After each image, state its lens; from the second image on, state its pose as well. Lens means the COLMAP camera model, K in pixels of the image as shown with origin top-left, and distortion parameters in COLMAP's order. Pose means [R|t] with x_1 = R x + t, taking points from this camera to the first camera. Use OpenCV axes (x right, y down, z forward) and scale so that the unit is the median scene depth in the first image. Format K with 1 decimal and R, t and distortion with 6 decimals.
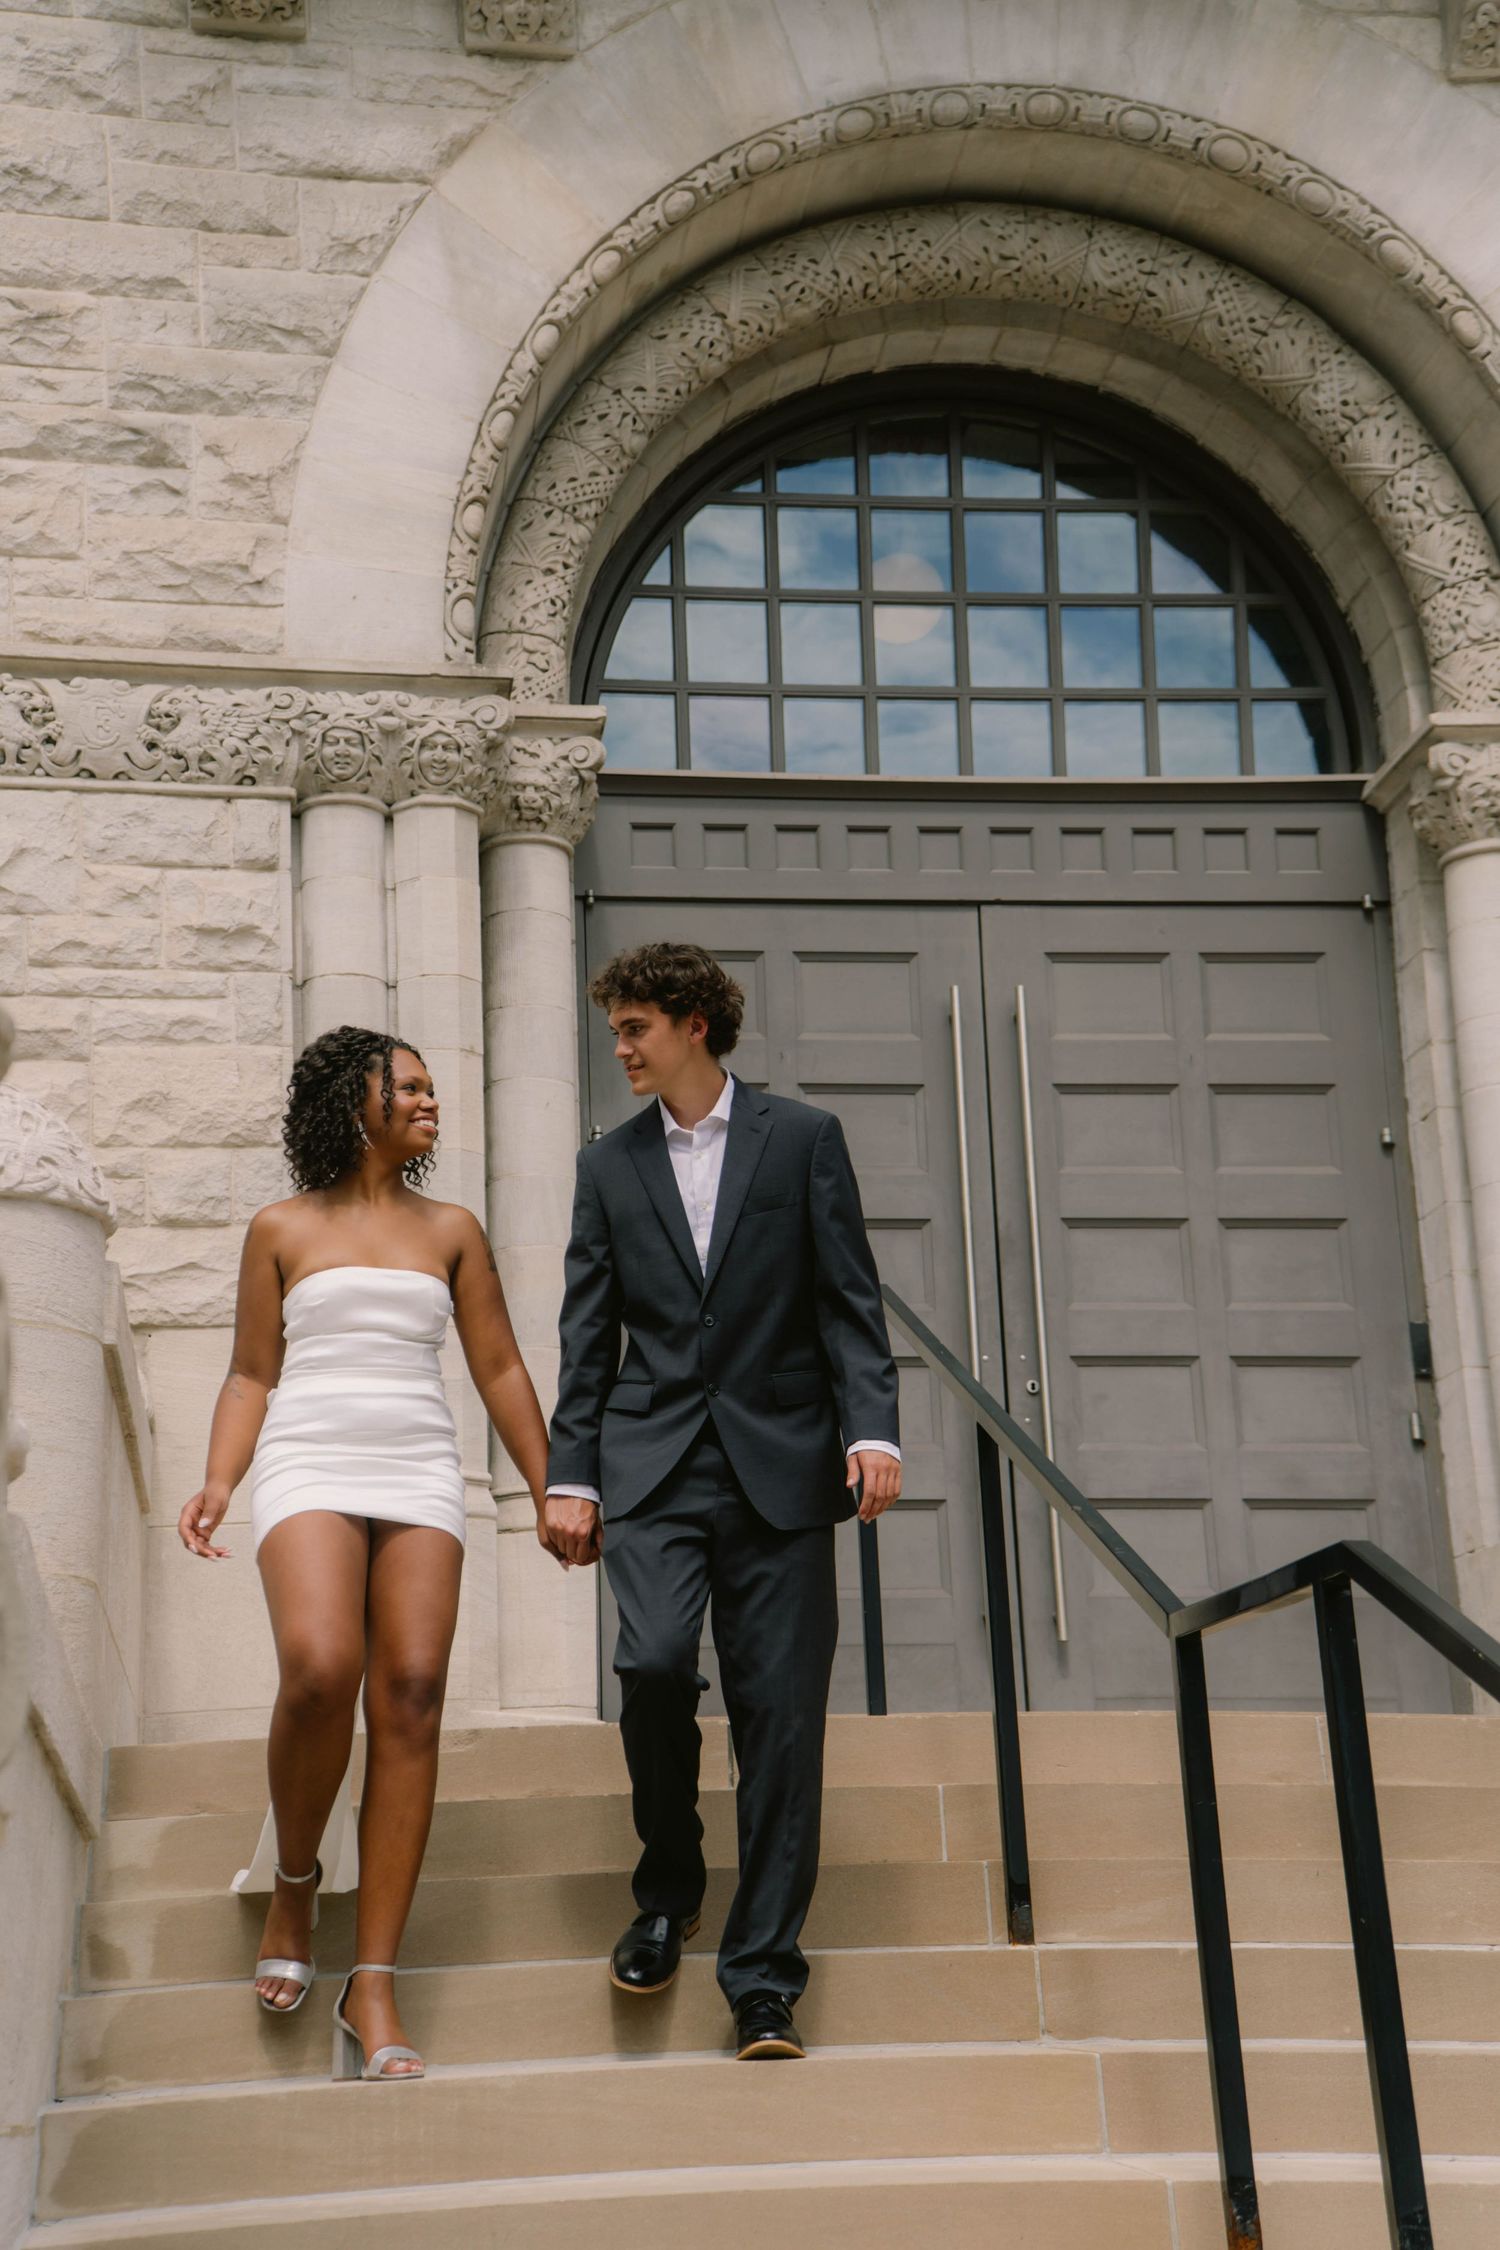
lens RADIAL K [[3472.9, 0, 752.0], [0, 3472.9, 1184.9], [0, 0, 1]] dist [0.661234, 0.002455]
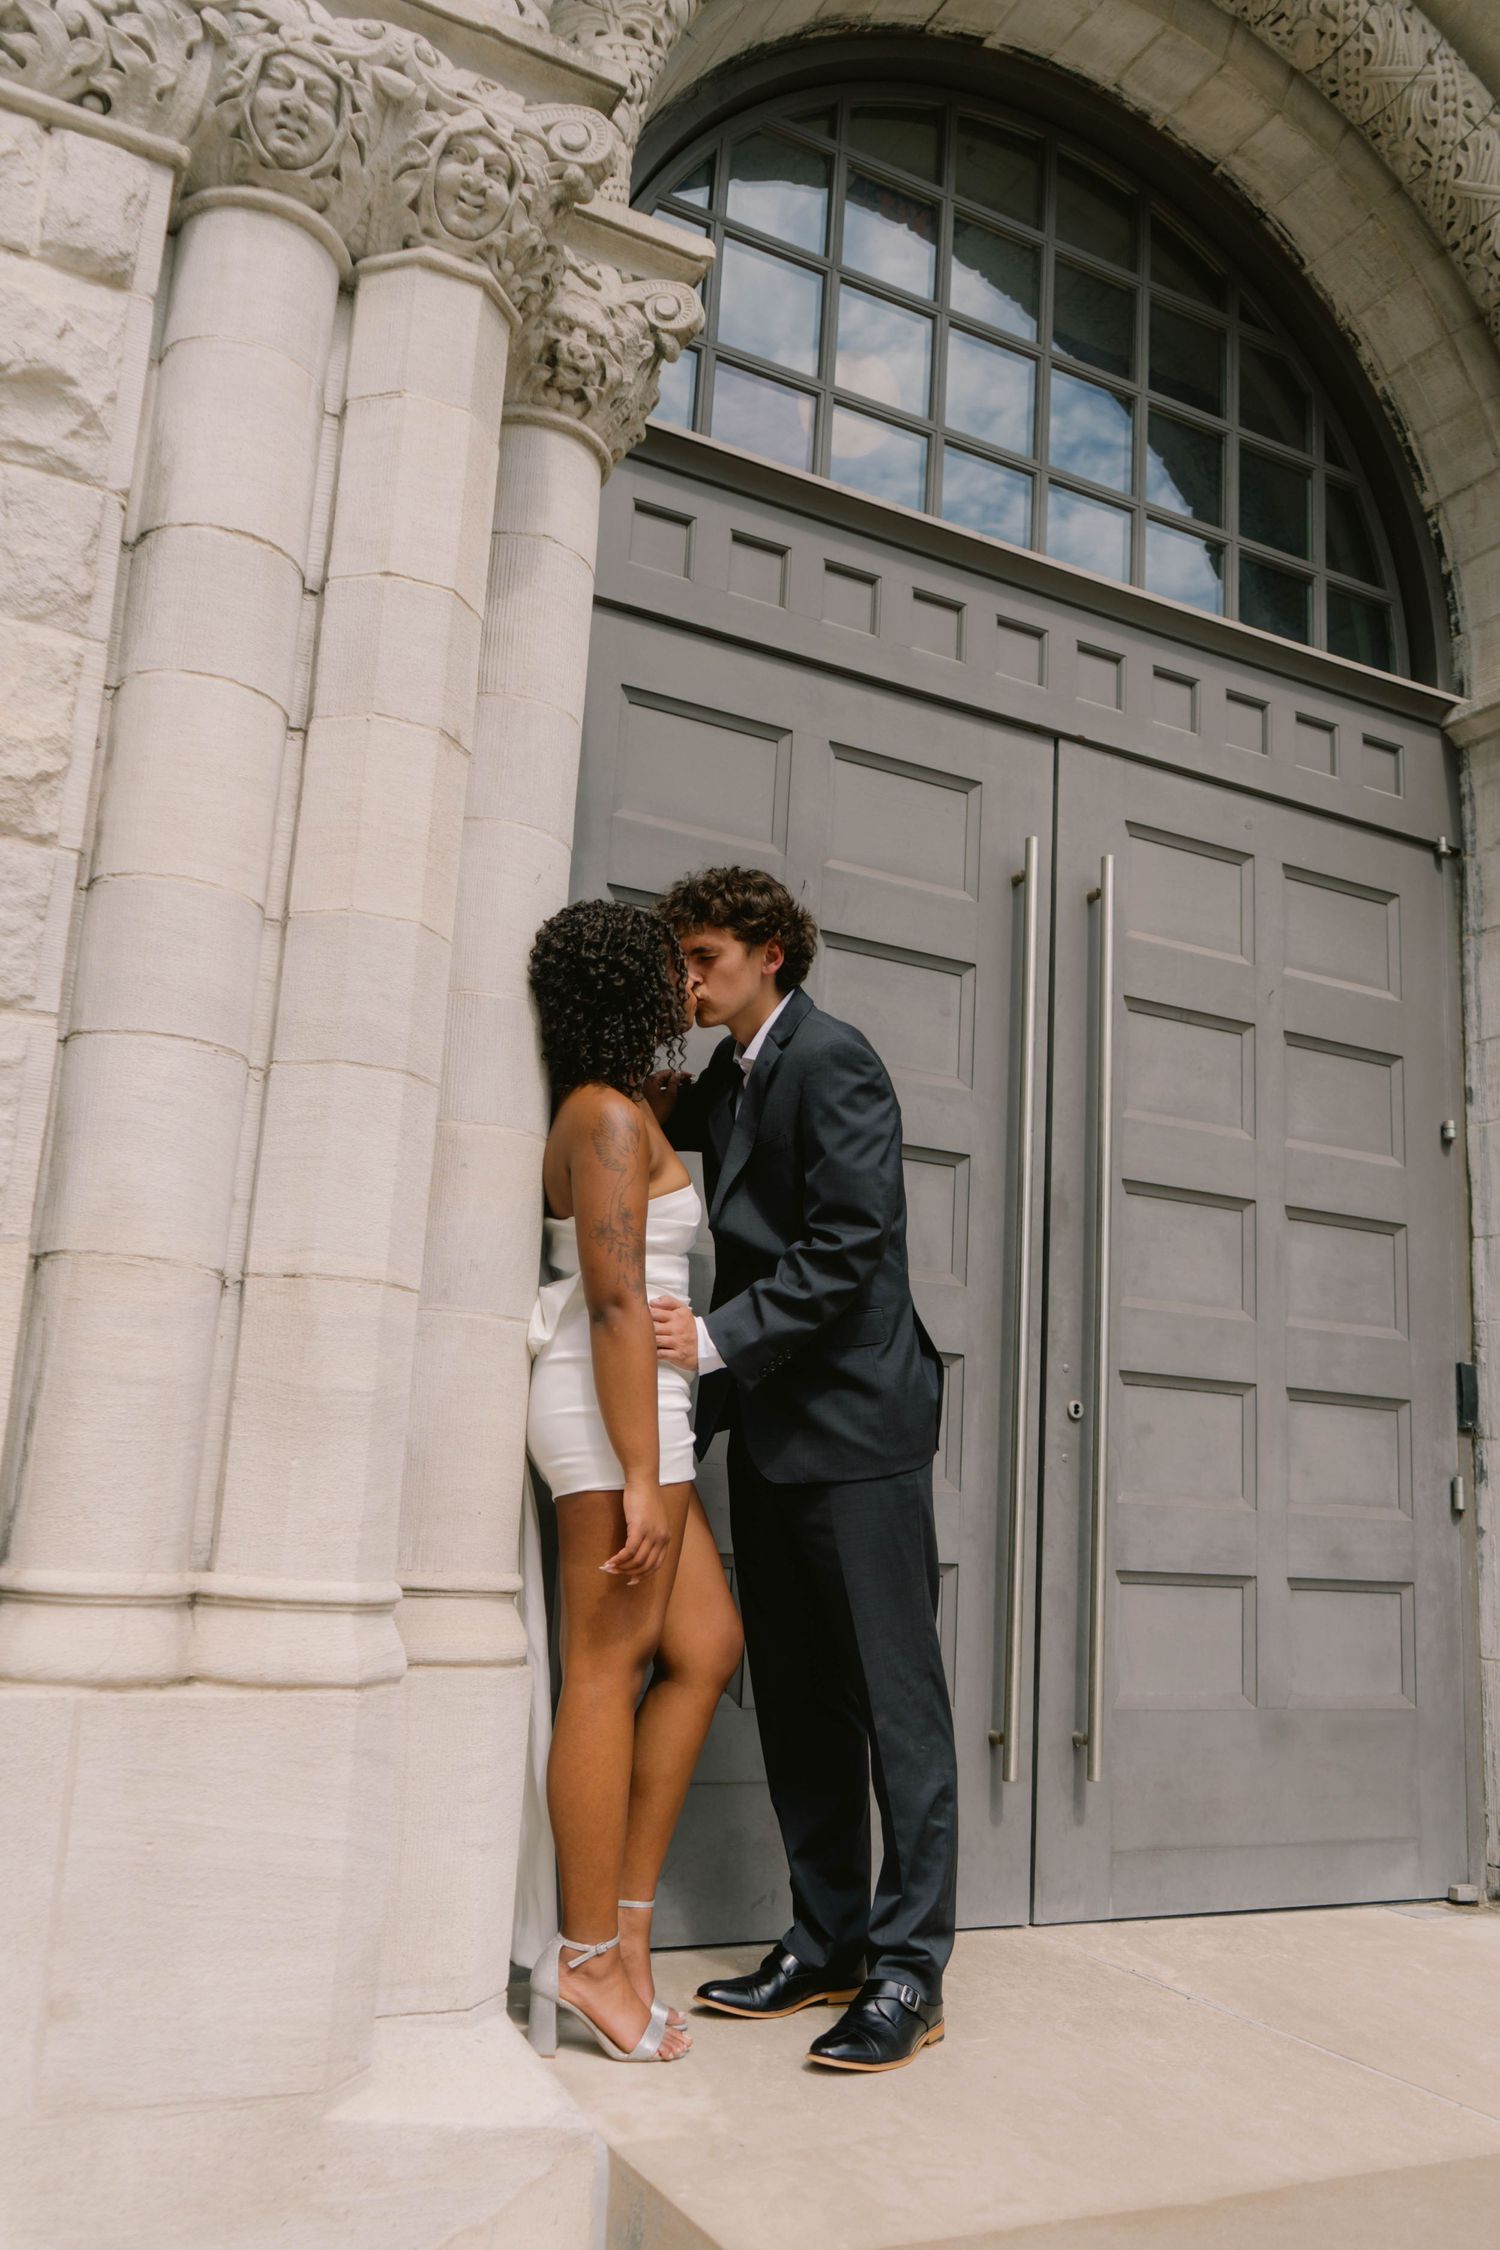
lens RADIAL K [[1817.0, 0, 748.4], [0, 1817.0, 1161.8], [0, 0, 1]] dist [-0.030796, 0.031939]
pose [[0.942059, 0.147114, 0.301466, -0.106165], [-0.165173, 0.985637, 0.035167, 0.005985], [-0.291963, -0.082924, 0.952828, 0.695611]]
